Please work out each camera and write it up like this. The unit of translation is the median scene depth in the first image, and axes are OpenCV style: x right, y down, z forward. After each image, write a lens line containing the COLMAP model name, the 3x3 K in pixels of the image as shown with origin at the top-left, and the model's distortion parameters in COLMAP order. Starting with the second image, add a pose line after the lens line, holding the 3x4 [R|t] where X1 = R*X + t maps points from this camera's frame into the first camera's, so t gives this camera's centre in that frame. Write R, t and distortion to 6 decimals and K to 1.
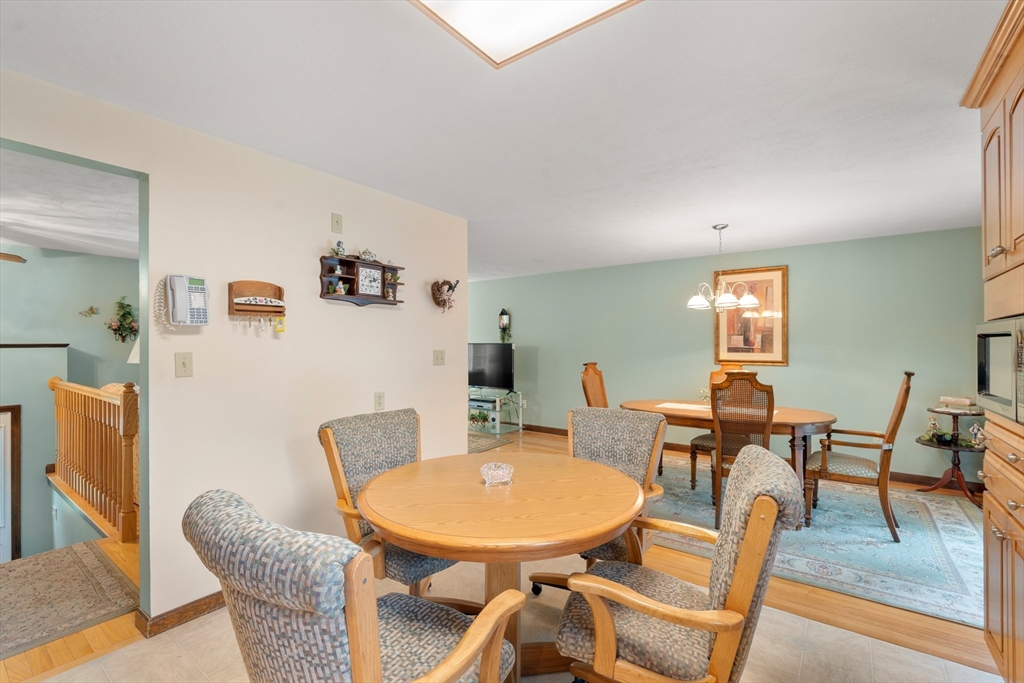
lens RADIAL K [[450.7, 0, 512.7], [0, 450.7, 342.0], [0, 0, 1]] dist [-0.003029, 0.000304]
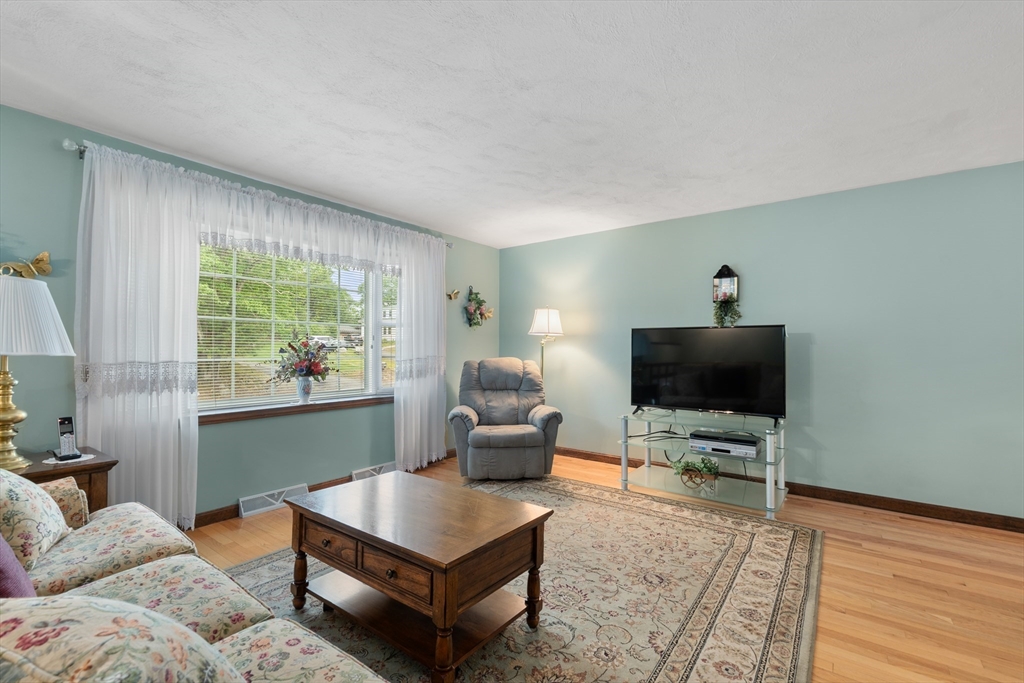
lens RADIAL K [[450.7, 0, 510.6], [0, 450.7, 344.4], [0, 0, 1]] dist [-0.003029, 0.000304]
pose [[0.999986, 0.002716, -0.004502, -0.501394], [-0.002747, 0.999973, -0.006855, 0.046530], [0.004483, 0.006867, 0.999966, 0.820674]]
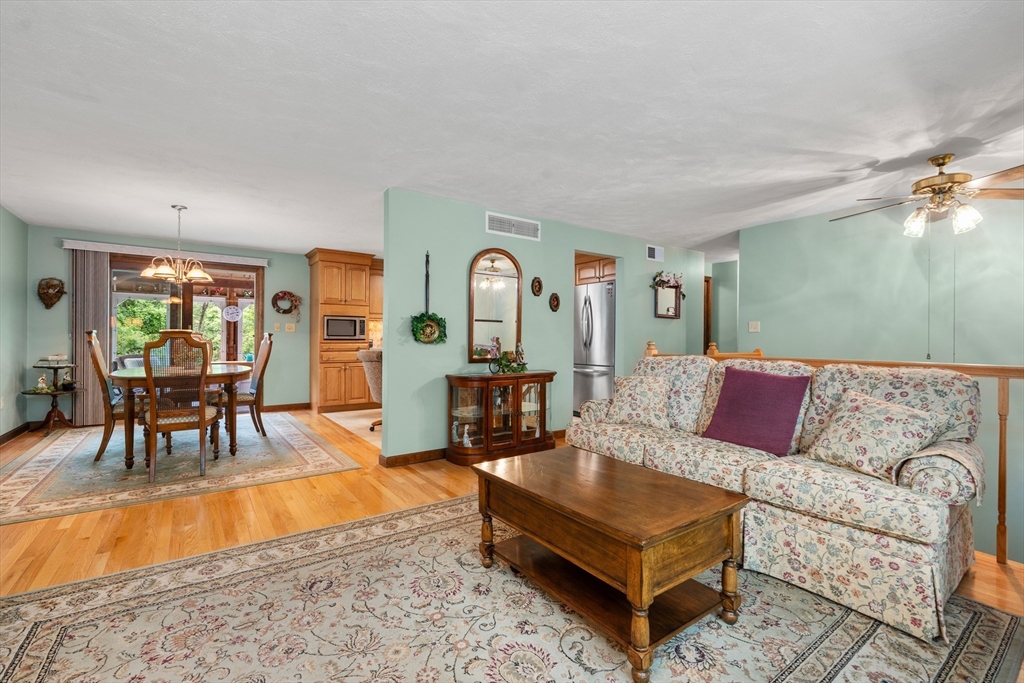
lens RADIAL K [[450.7, 0, 518.4], [0, 450.7, 338.5], [0, 0, 1]] dist [-0.003029, 0.000304]
pose [[-0.956530, -0.003874, 0.291608, -0.671262], [-0.008051, 0.999881, -0.013125, 0.075949], [-0.291522, -0.014903, -0.956448, 1.815511]]
